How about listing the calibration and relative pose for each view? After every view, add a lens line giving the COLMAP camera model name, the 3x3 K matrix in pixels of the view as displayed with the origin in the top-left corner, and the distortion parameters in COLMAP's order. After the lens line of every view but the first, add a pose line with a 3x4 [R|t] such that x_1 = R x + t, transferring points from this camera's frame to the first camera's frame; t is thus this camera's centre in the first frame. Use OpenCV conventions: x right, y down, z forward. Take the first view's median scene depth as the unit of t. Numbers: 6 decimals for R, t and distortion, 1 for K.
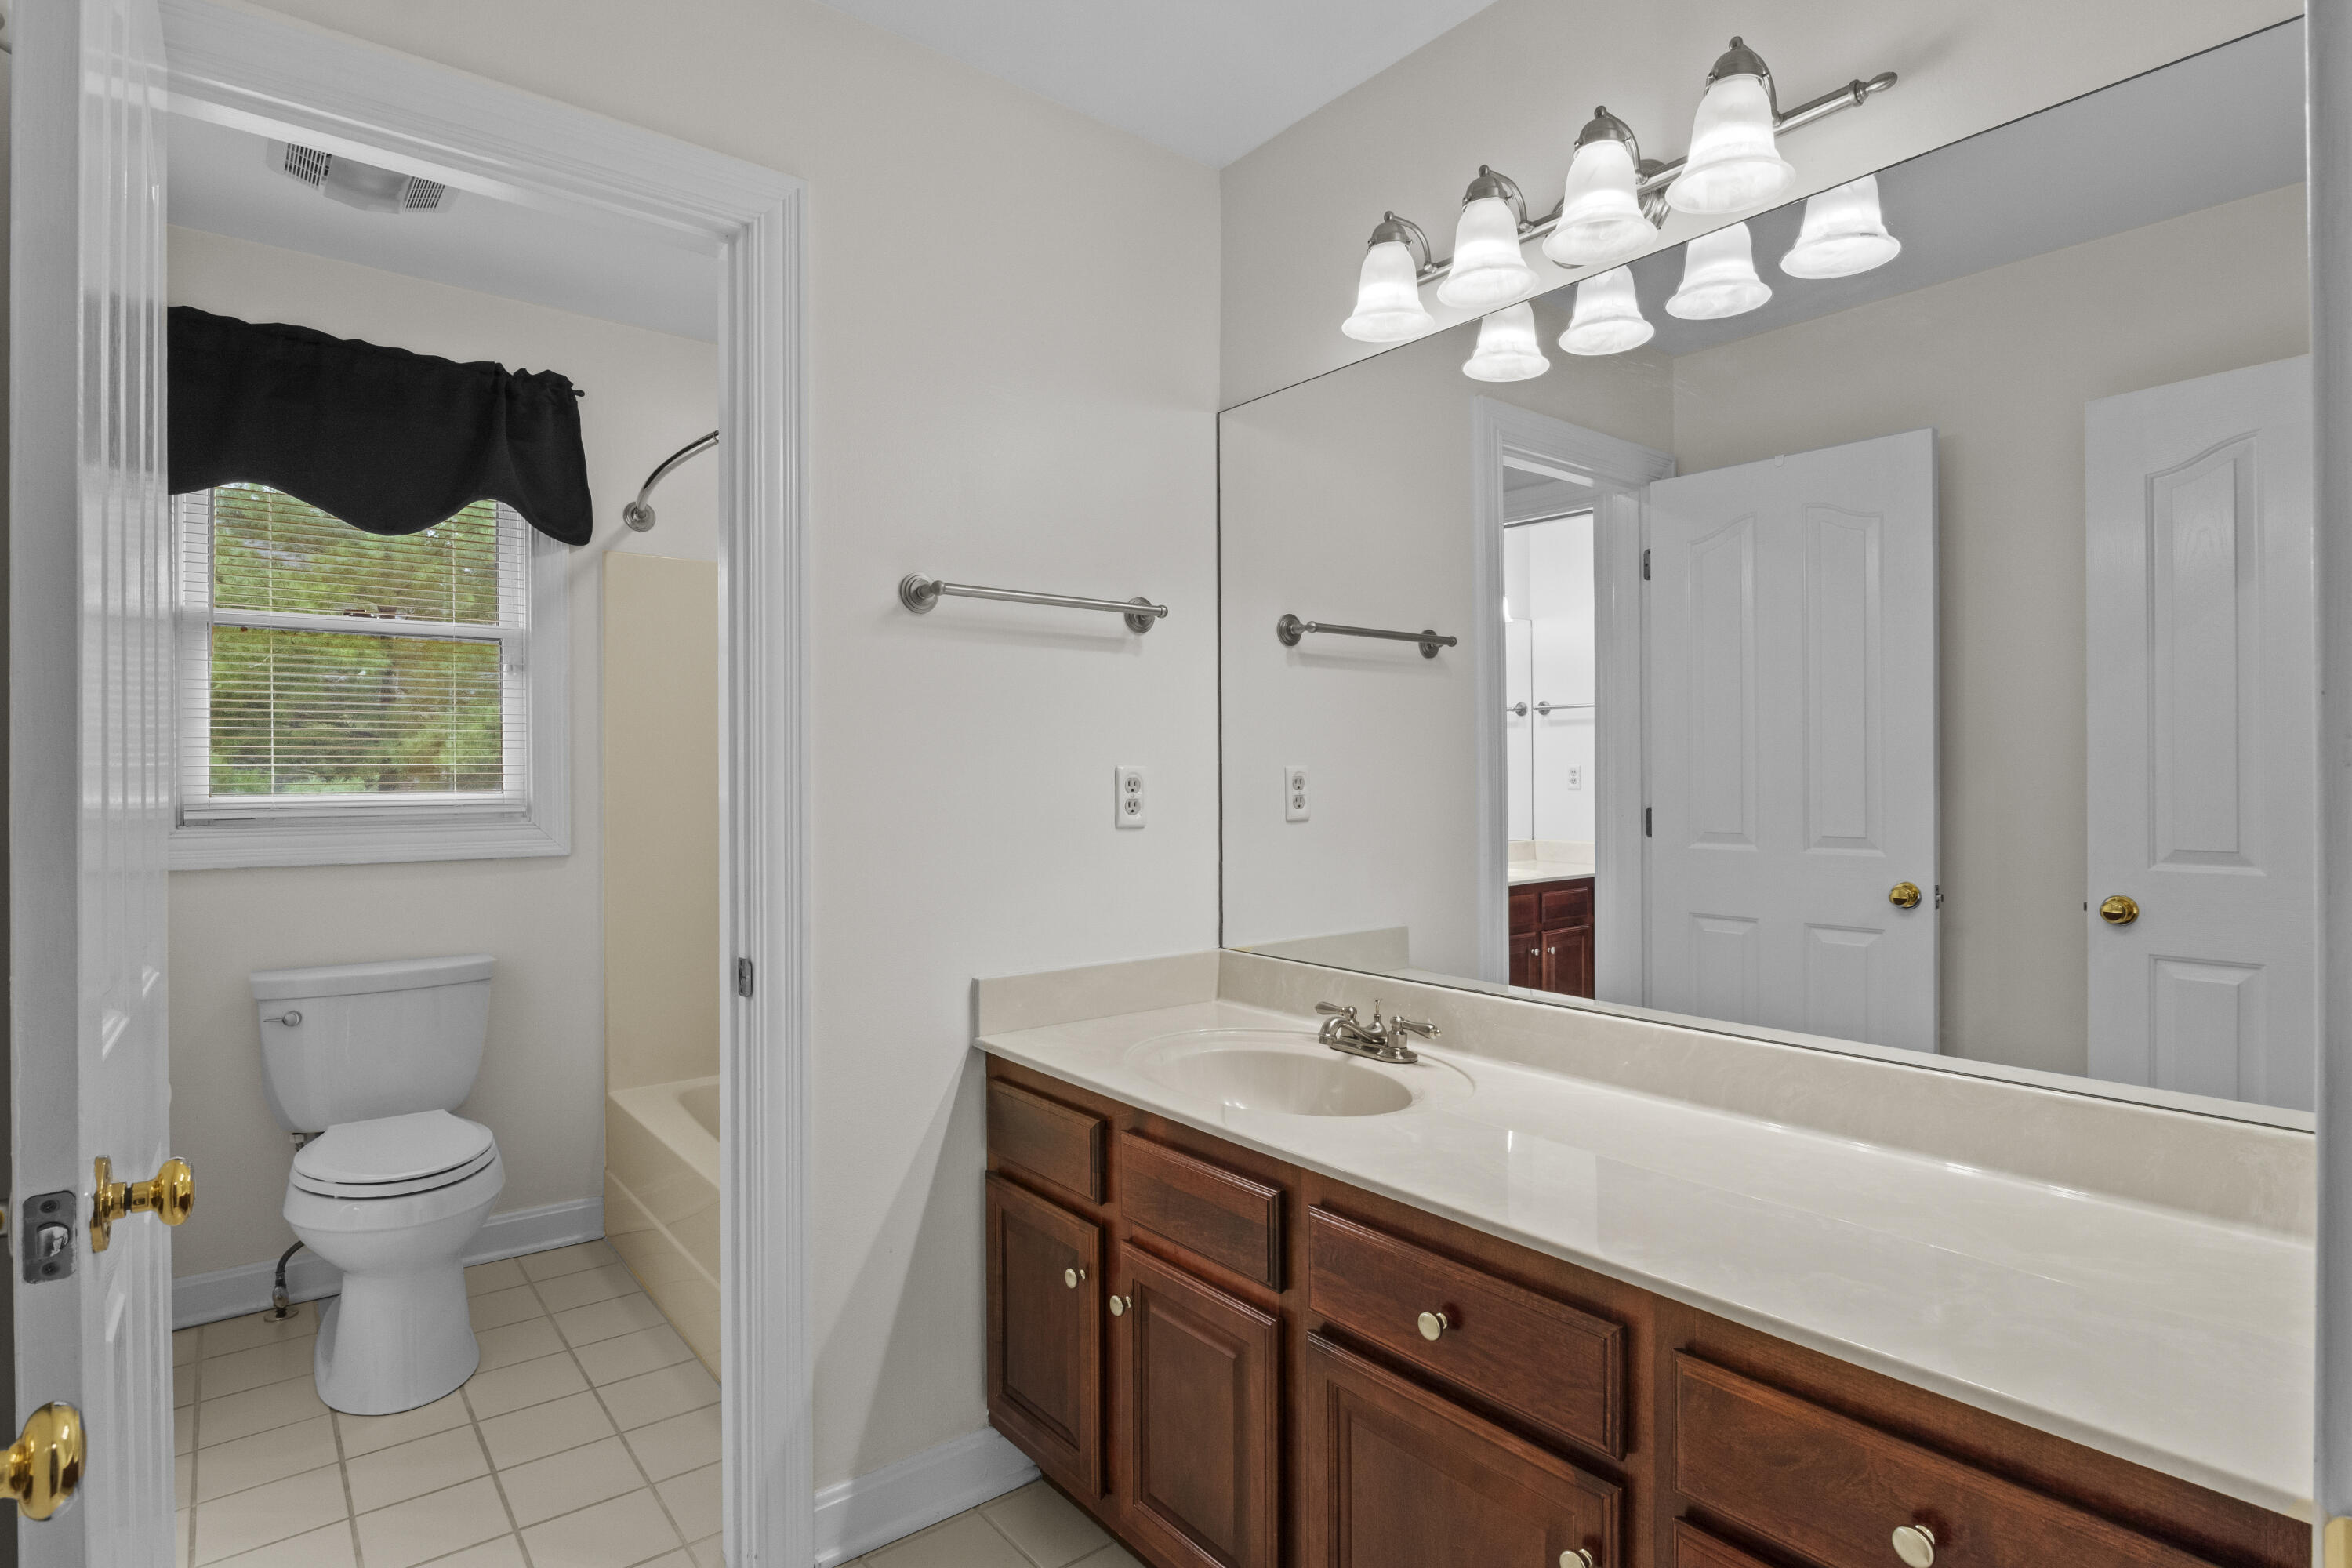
lens RADIAL K [[1197.8, 0, 1174.4], [0, 1197.8, 772.6], [0, 0, 1]] dist [0.001187, 0.000102]
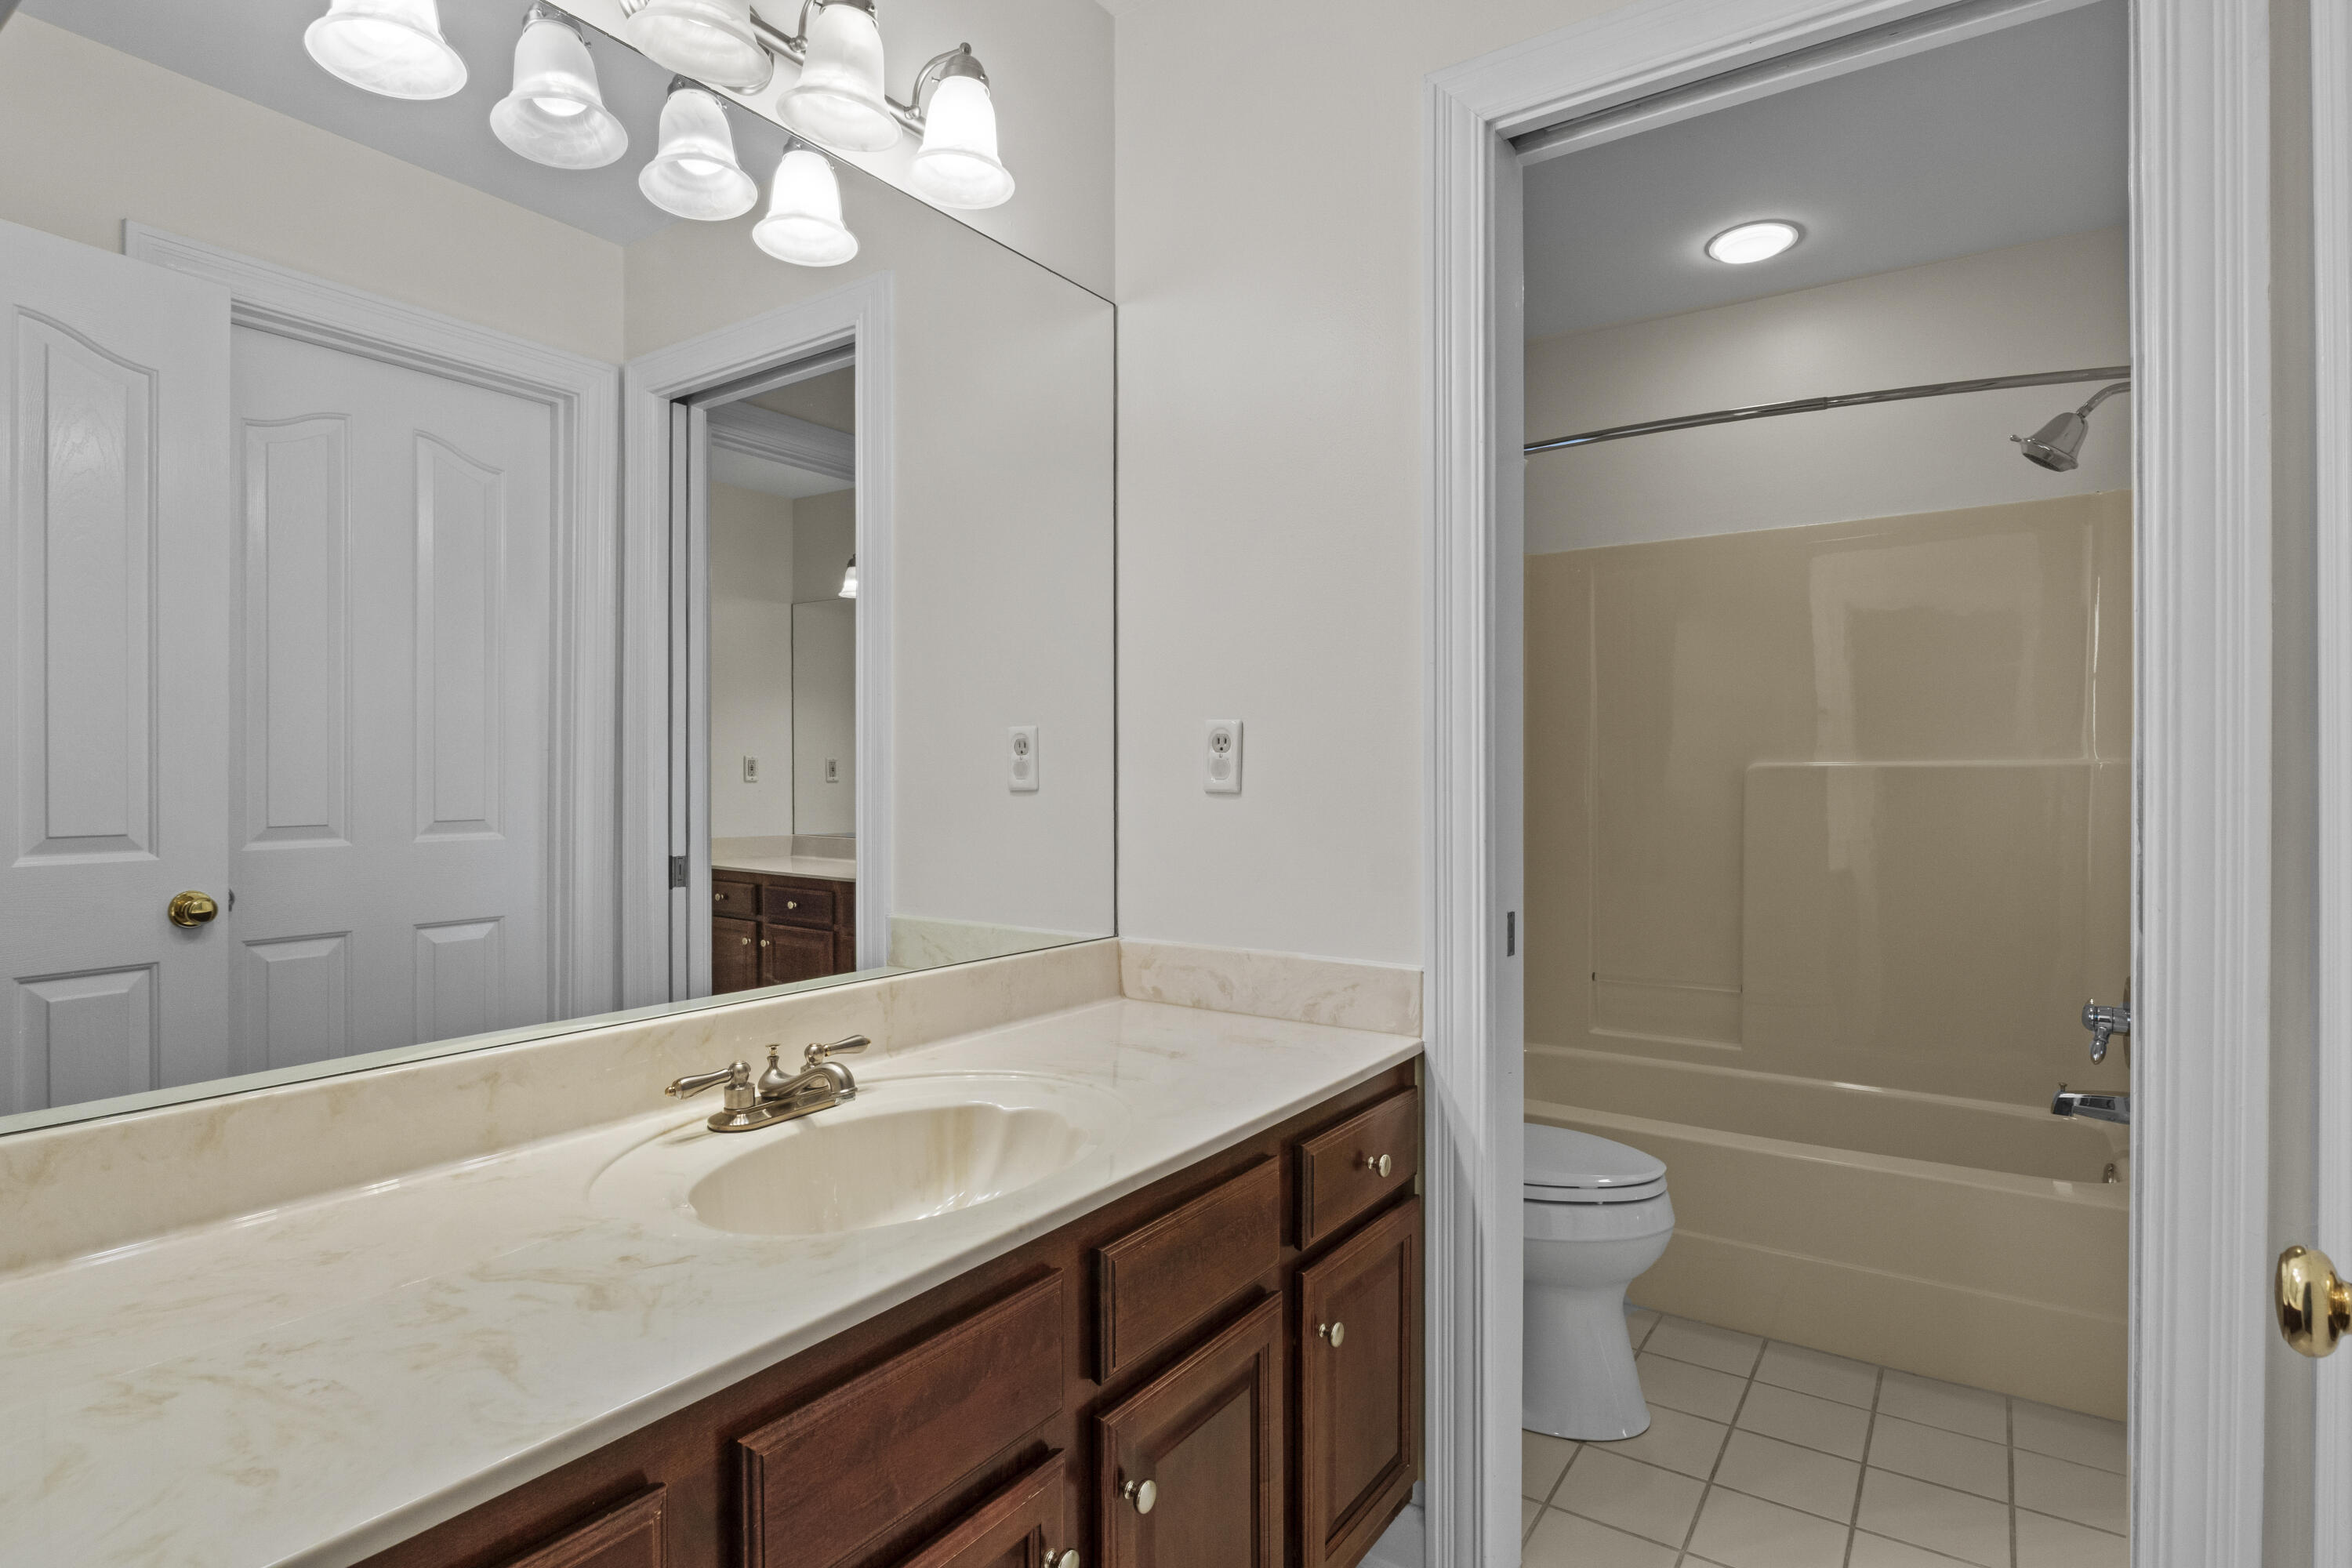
lens RADIAL K [[1197.8, 0, 1173.5], [0, 1197.8, 768.2], [0, 0, 1]] dist [0.001187, 0.000102]
pose [[-0.297020, -0.008123, 0.954837, -0.650030], [0.007476, 0.999913, 0.010832, 0.014496], [-0.954842, 0.010356, -0.296934, 1.032976]]
